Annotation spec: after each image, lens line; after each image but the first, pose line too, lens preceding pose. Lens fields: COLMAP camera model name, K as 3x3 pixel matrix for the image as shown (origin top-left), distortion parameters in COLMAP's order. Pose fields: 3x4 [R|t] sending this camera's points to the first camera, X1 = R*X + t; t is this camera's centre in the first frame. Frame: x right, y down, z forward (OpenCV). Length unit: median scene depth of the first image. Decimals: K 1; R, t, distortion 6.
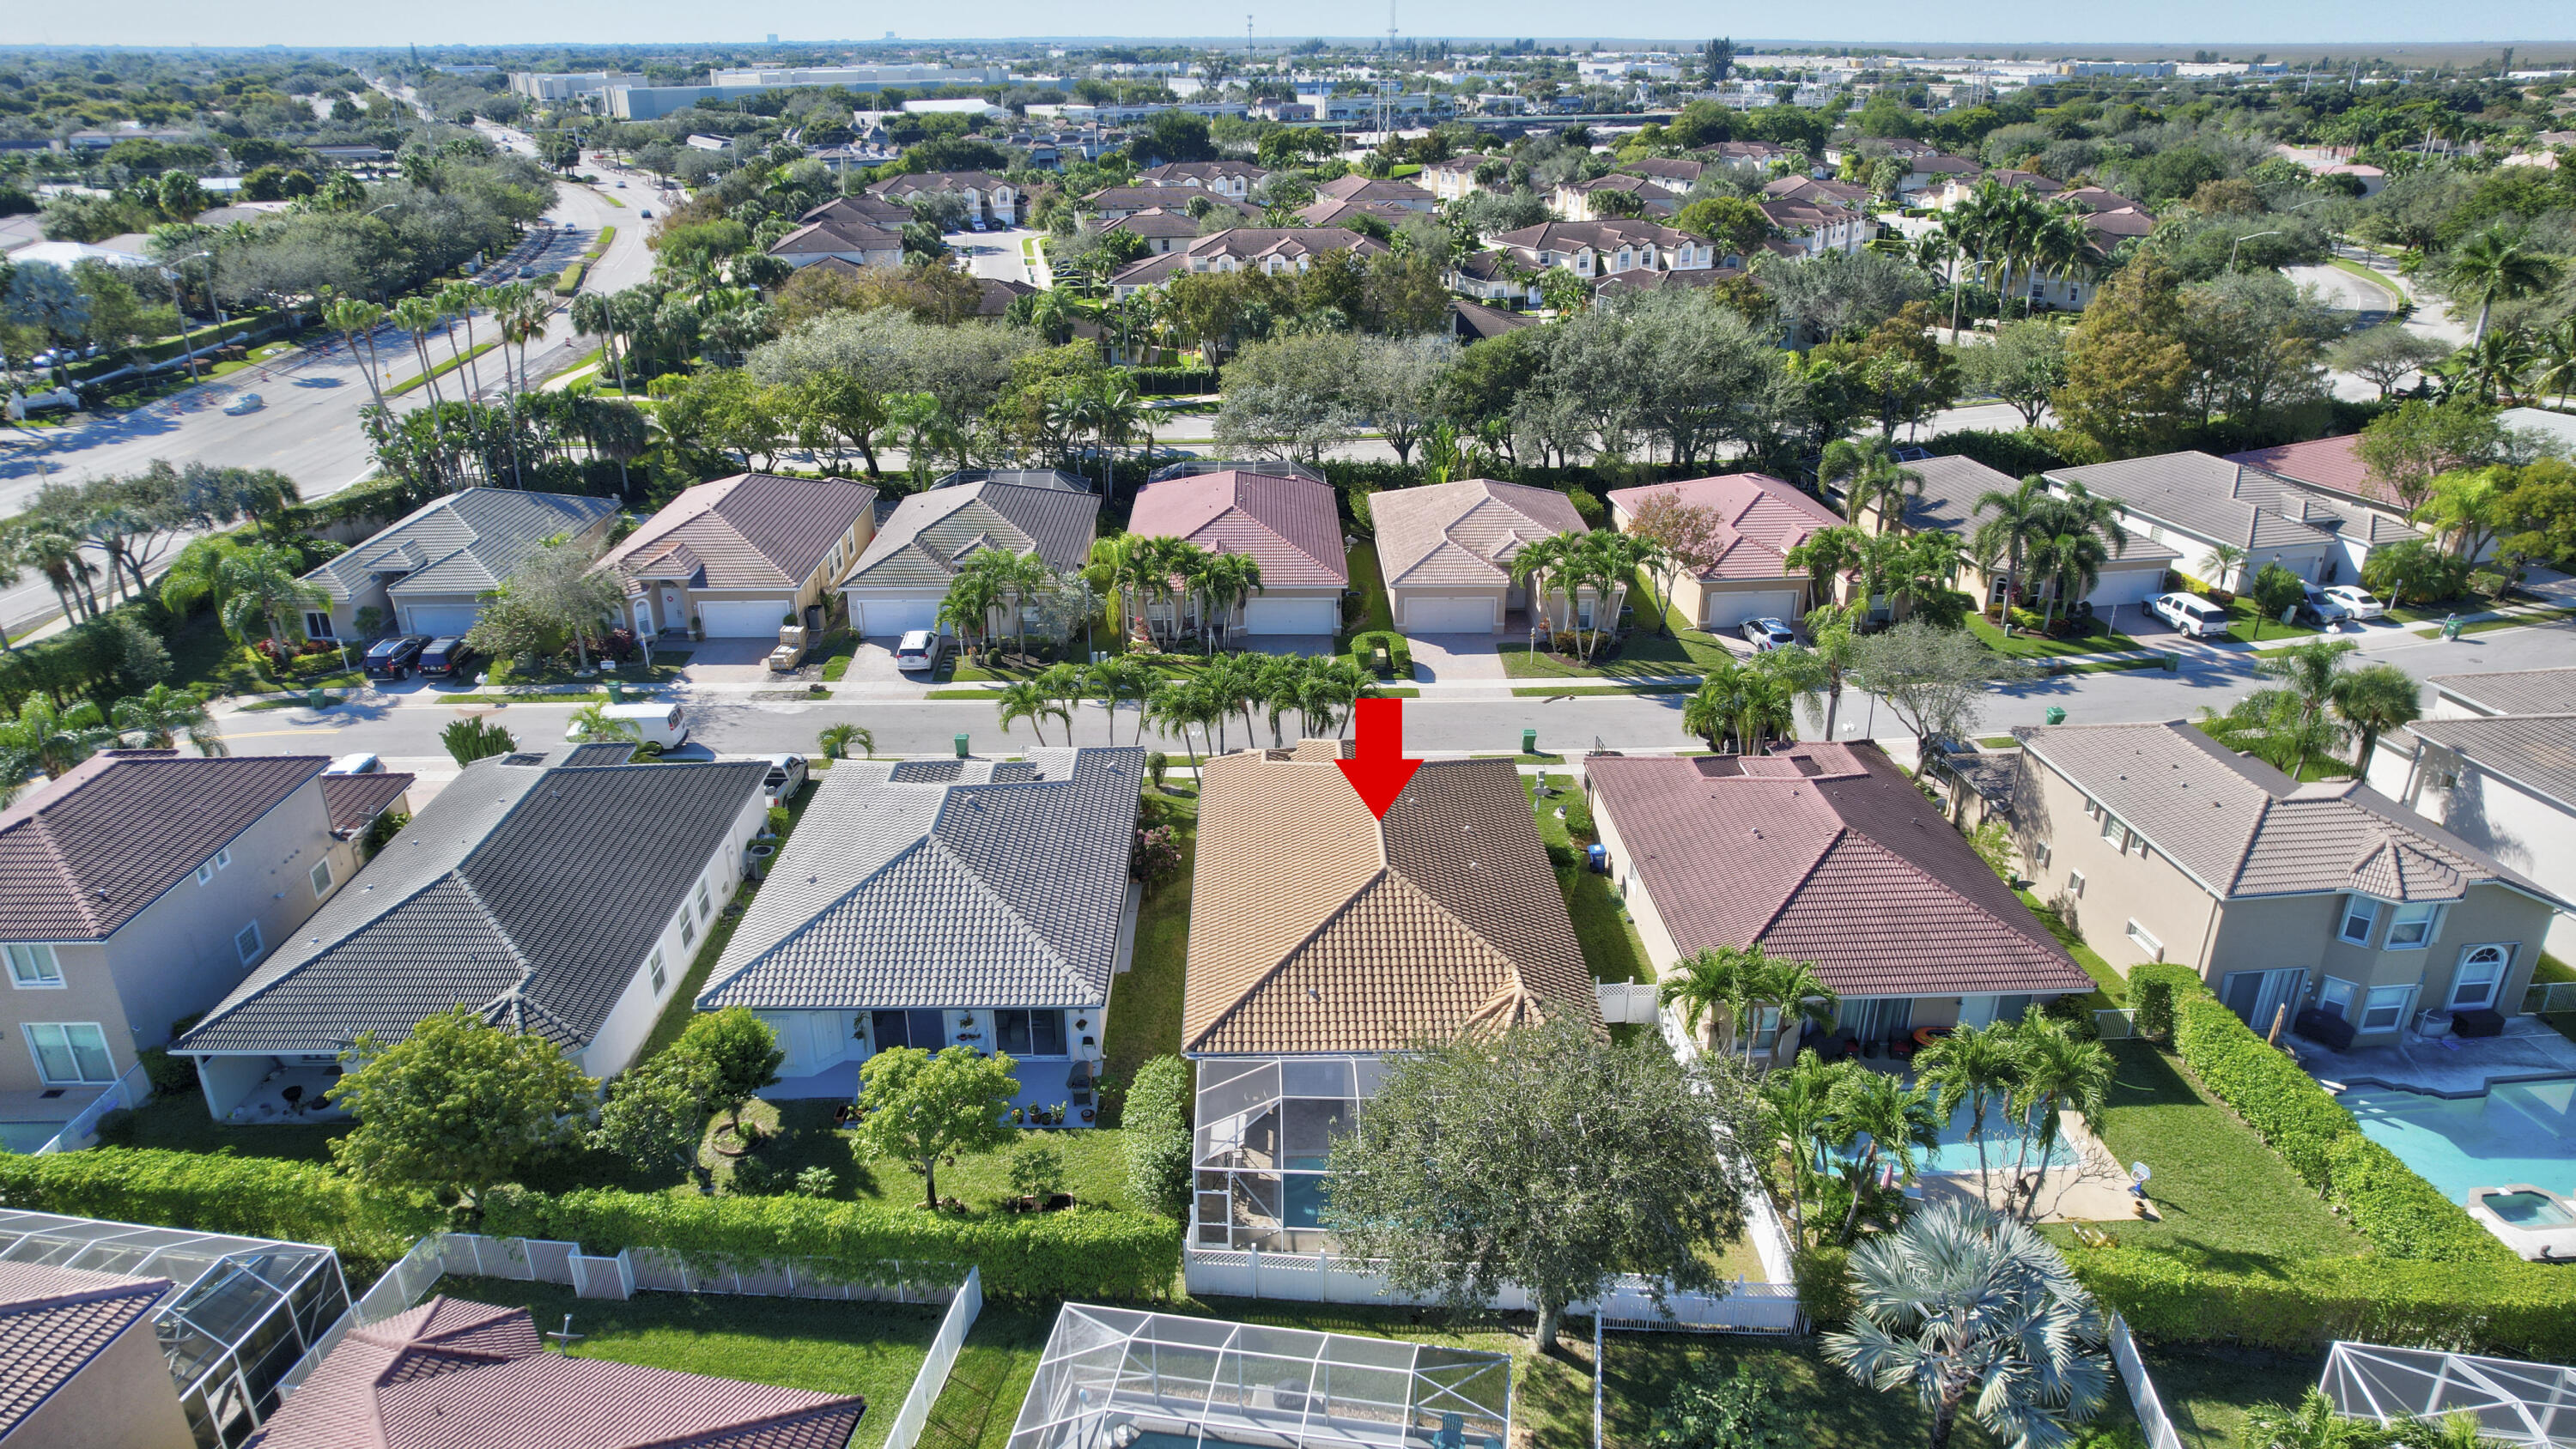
lens RADIAL K [[1648.9, 0, 1288.0], [0, 1648.9, 724.5], [0, 0, 1]] dist [-0.077519, 0.076149]
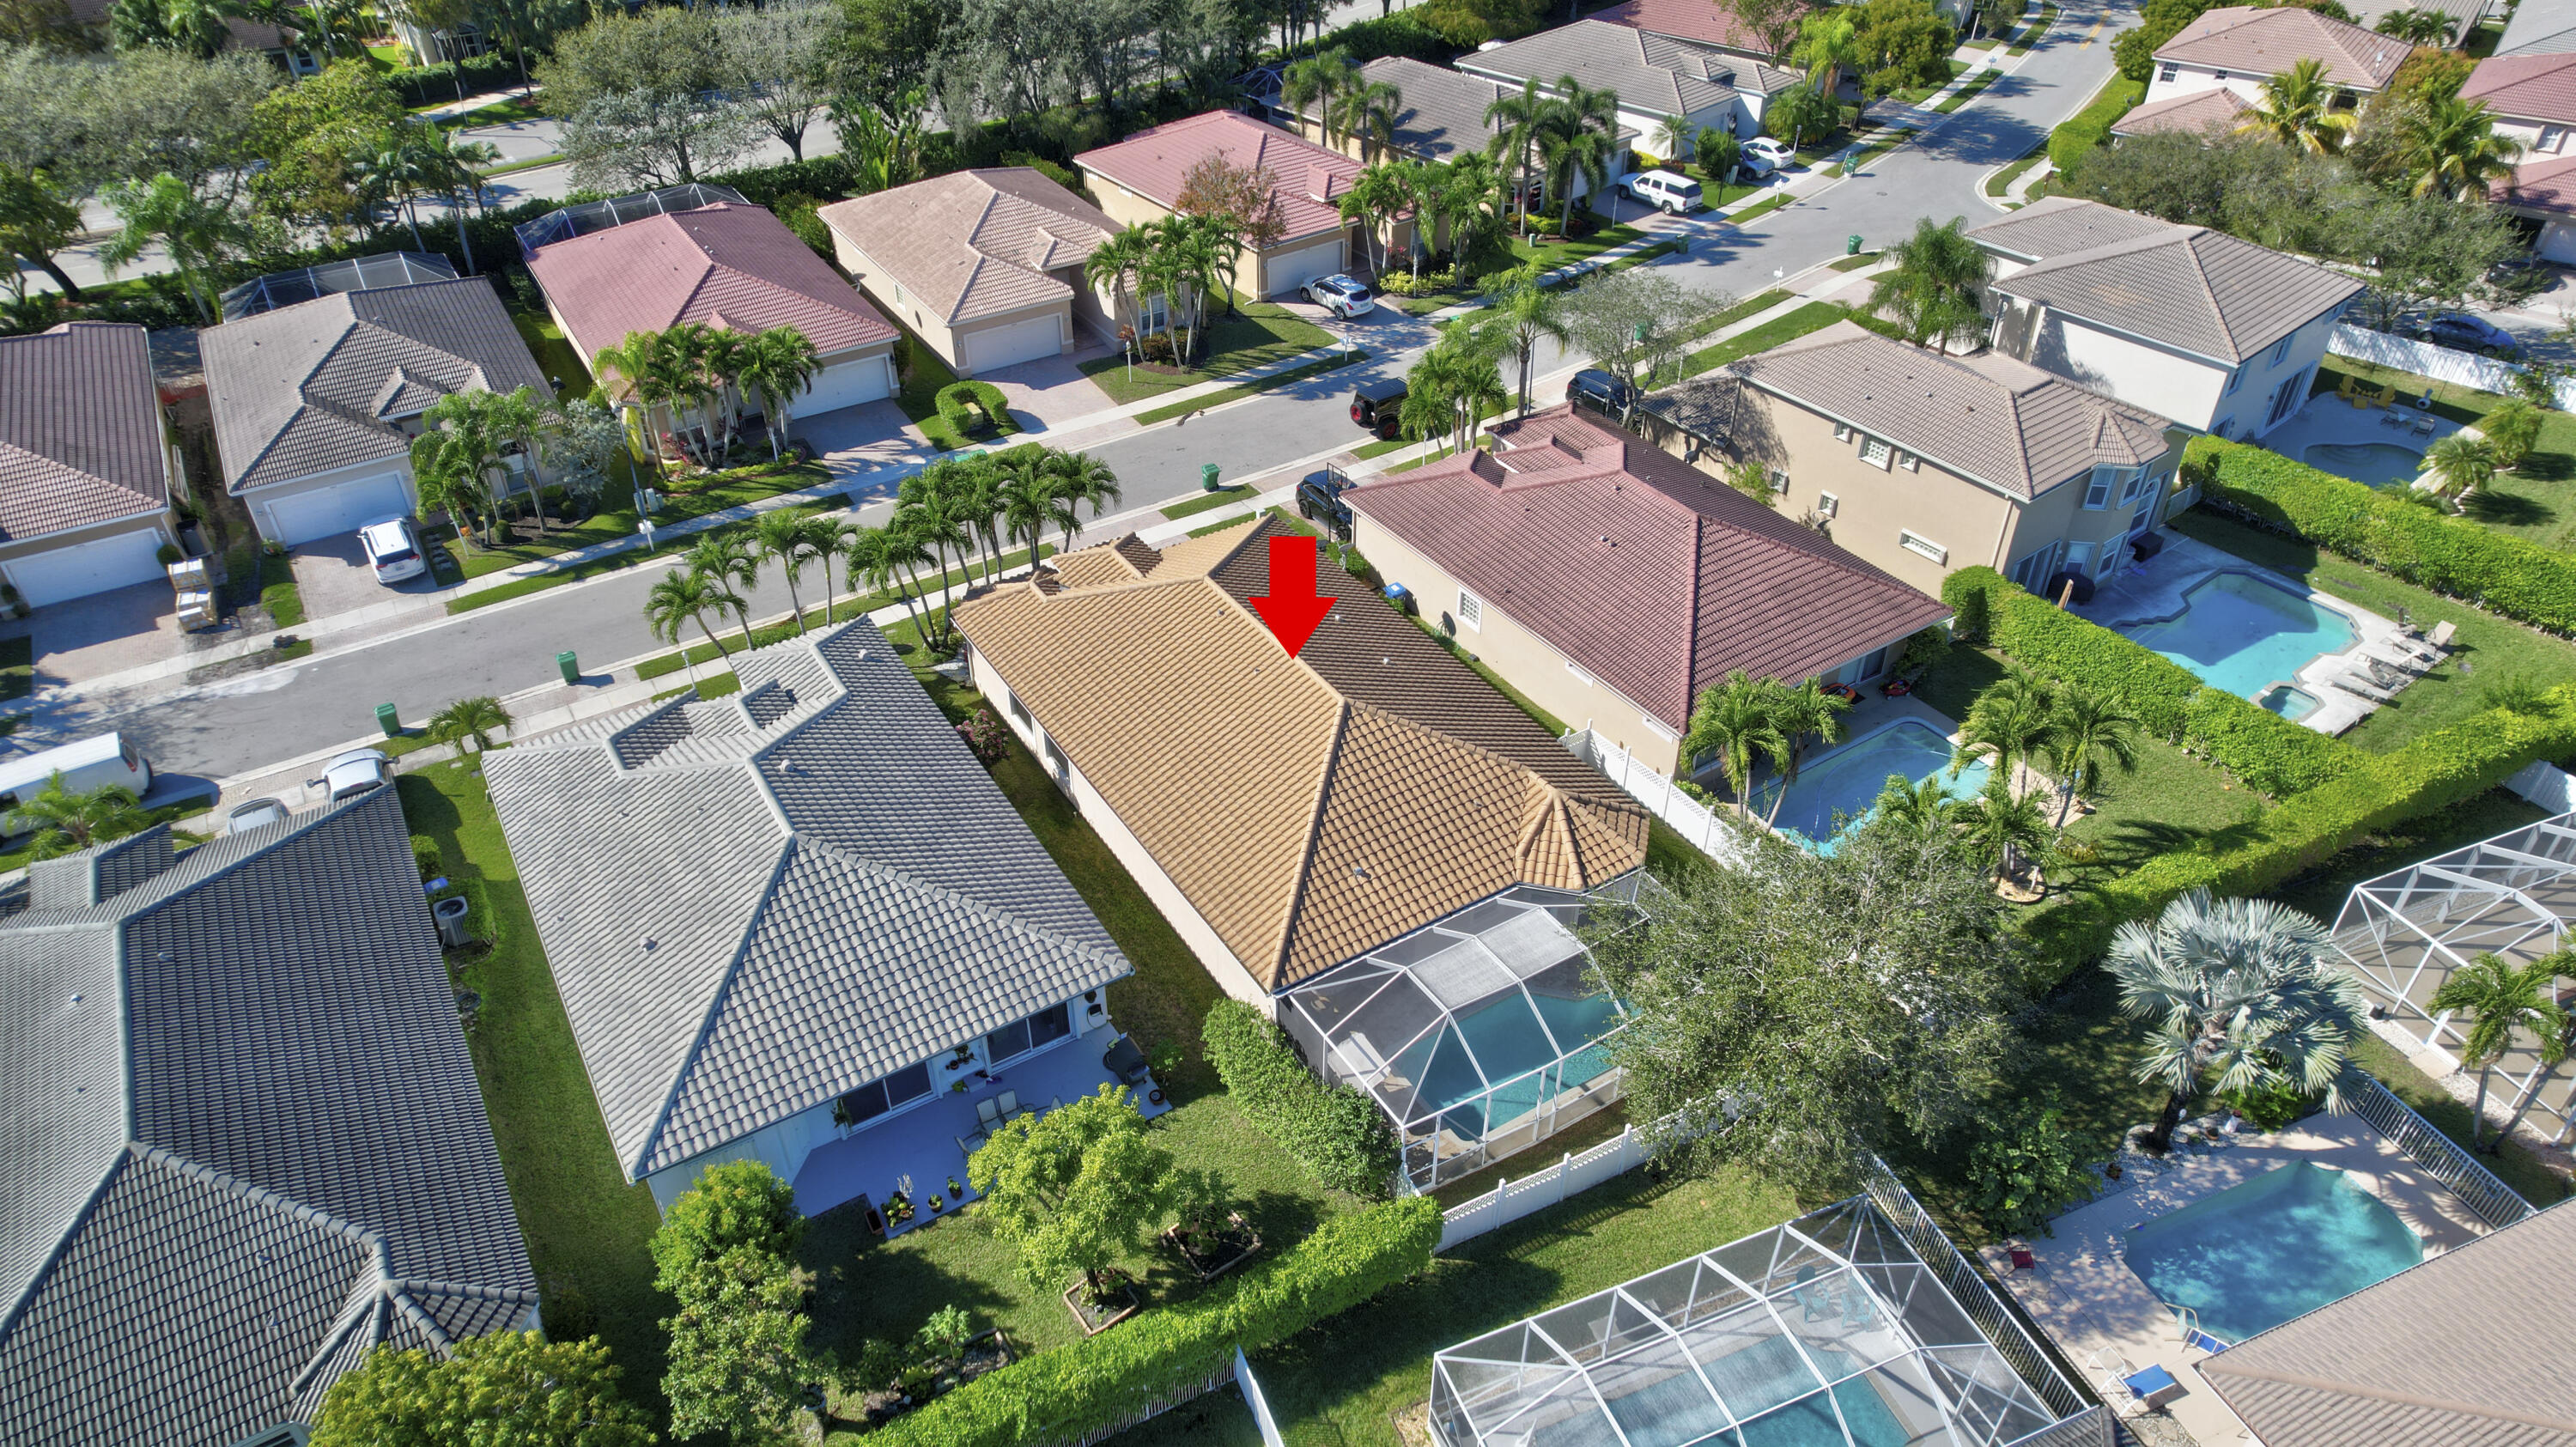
lens RADIAL K [[1649.3, 0, 1288.0], [0, 1649.3, 723.5], [0, 0, 1]] dist [-0.077519, 0.076149]
pose [[0.860503, -0.306257, 0.407113, -0.197303], [0.204215, 0.939479, 0.275092, -0.089717], [-0.466723, -0.153579, 0.870967, 0.152828]]
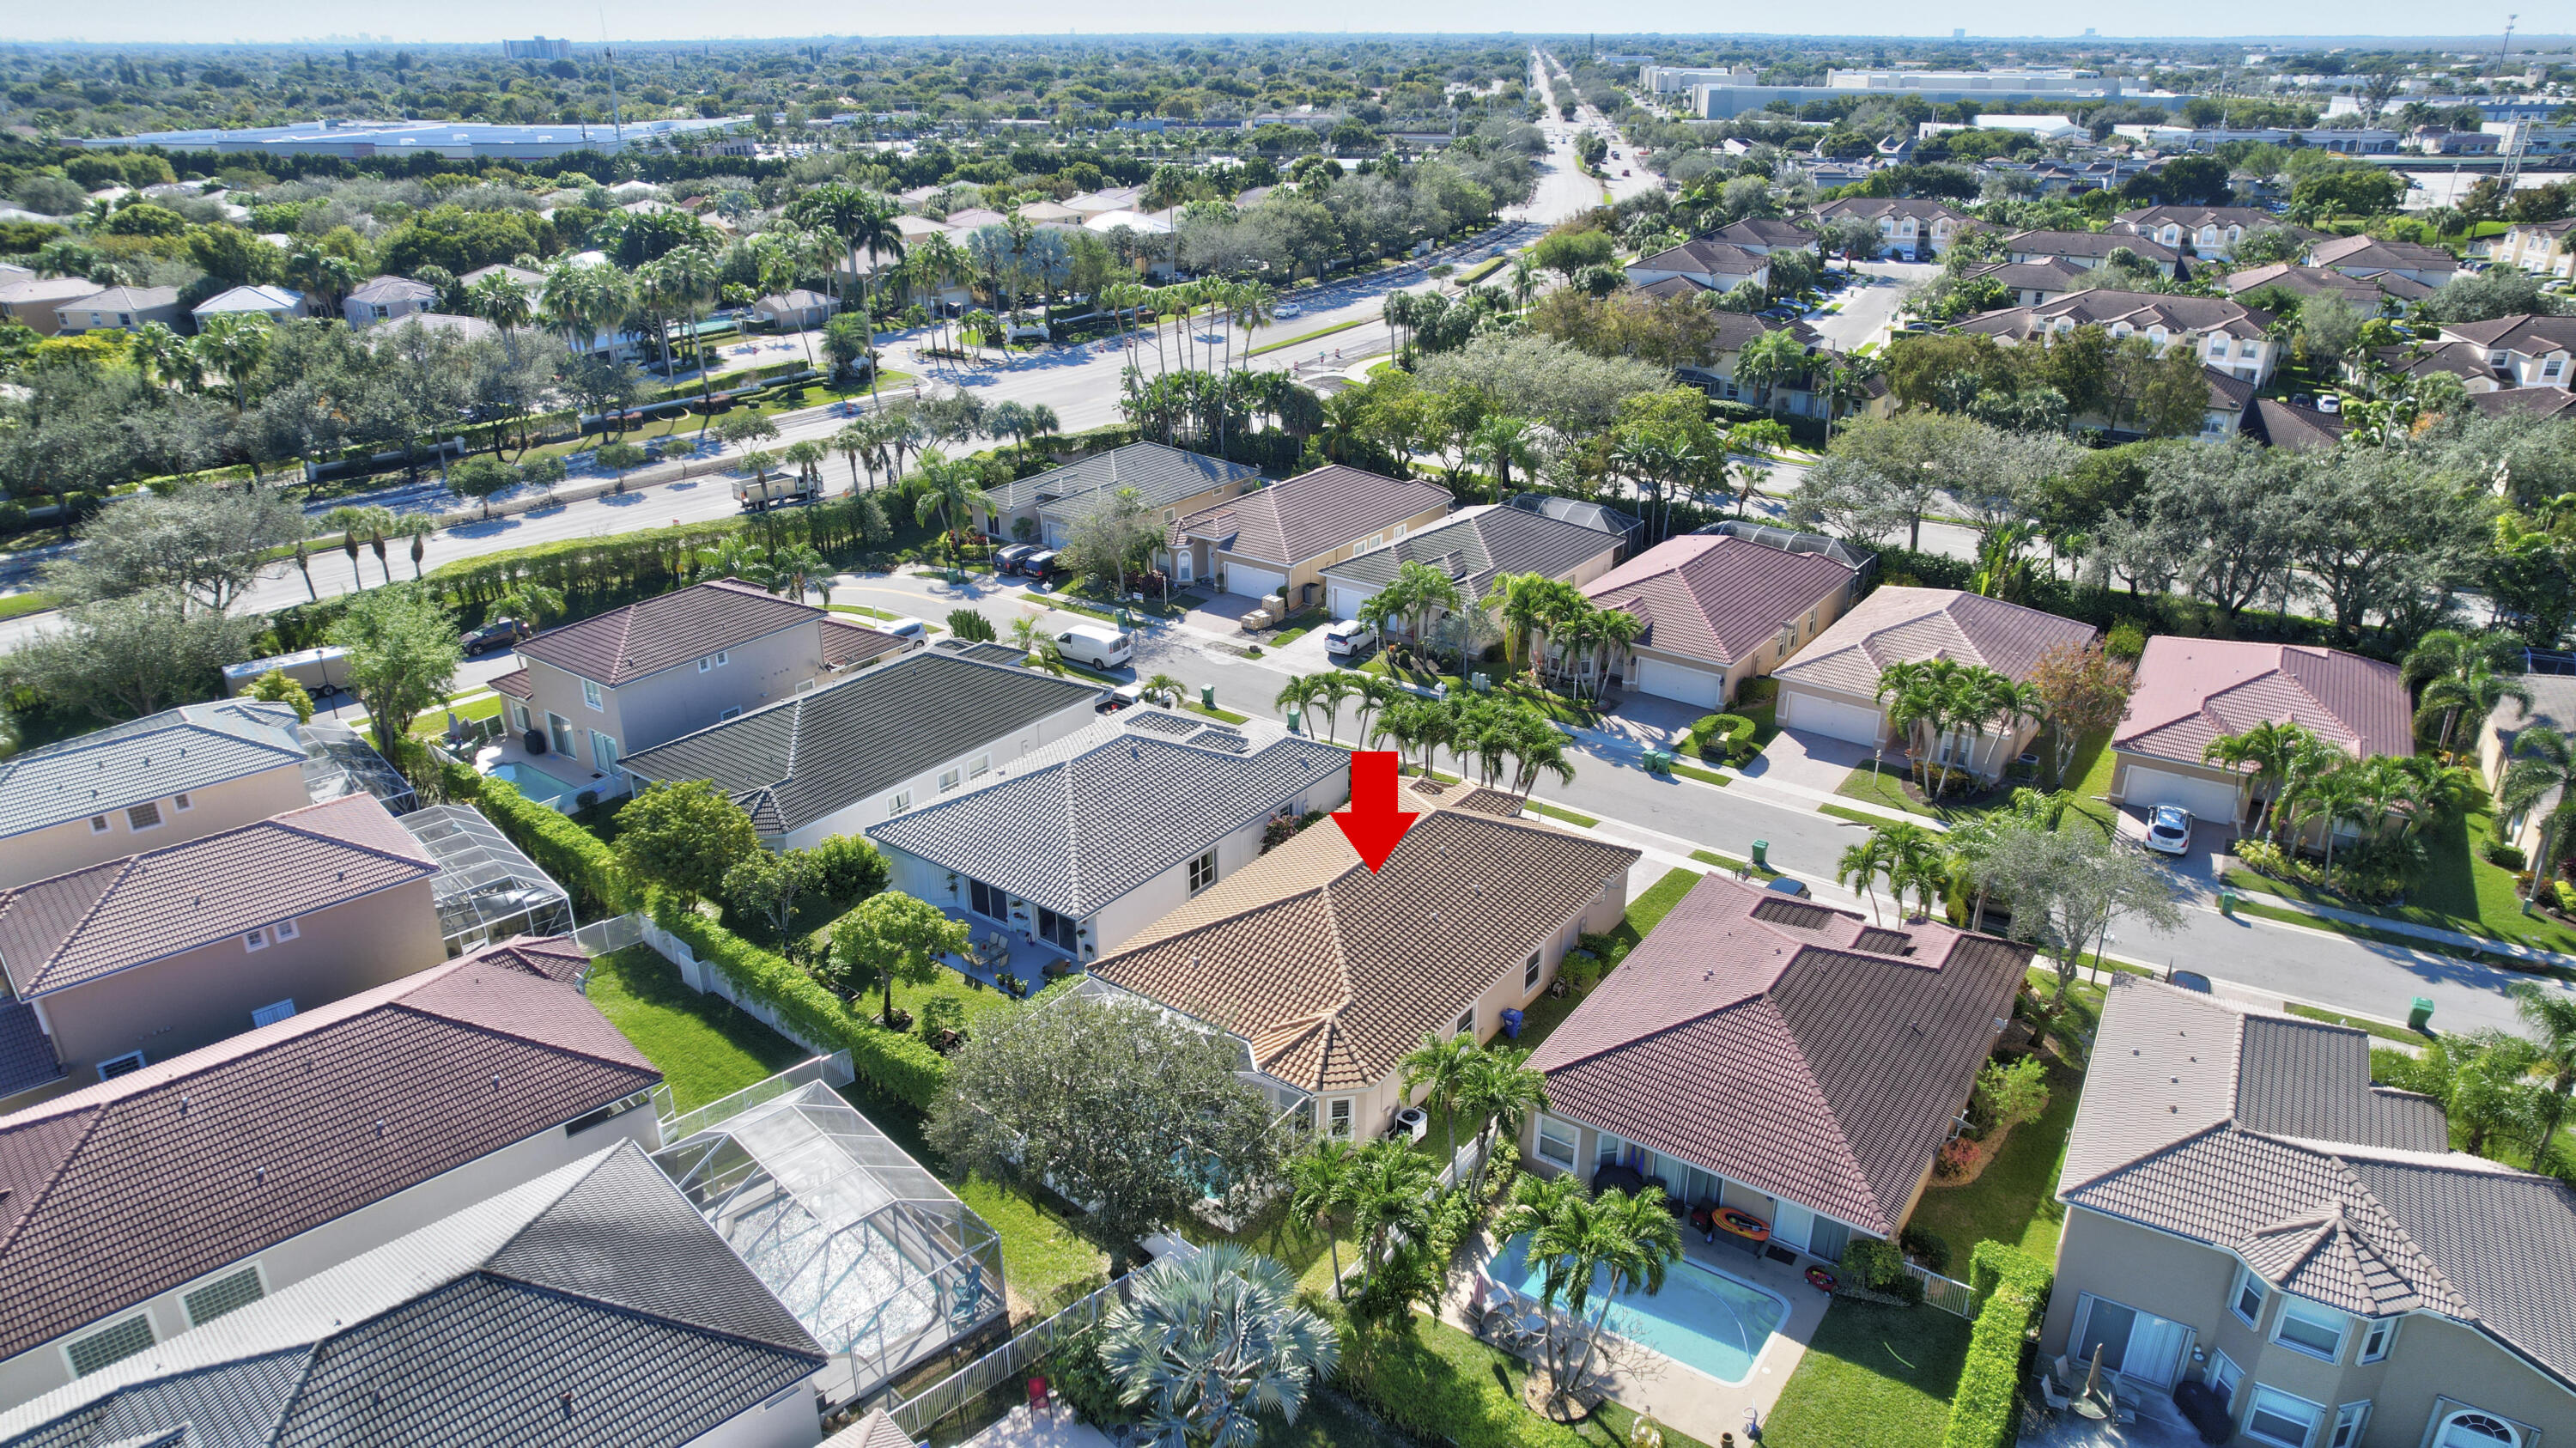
lens RADIAL K [[1649.4, 0, 1288.0], [0, 1649.4, 724.0], [0, 0, 1]] dist [-0.077519, 0.076149]
pose [[0.797986, 0.238520, -0.553468, 0.391506], [-0.236899, 0.968569, 0.075850, -0.062988], [0.554164, 0.070589, 0.829409, 0.016518]]
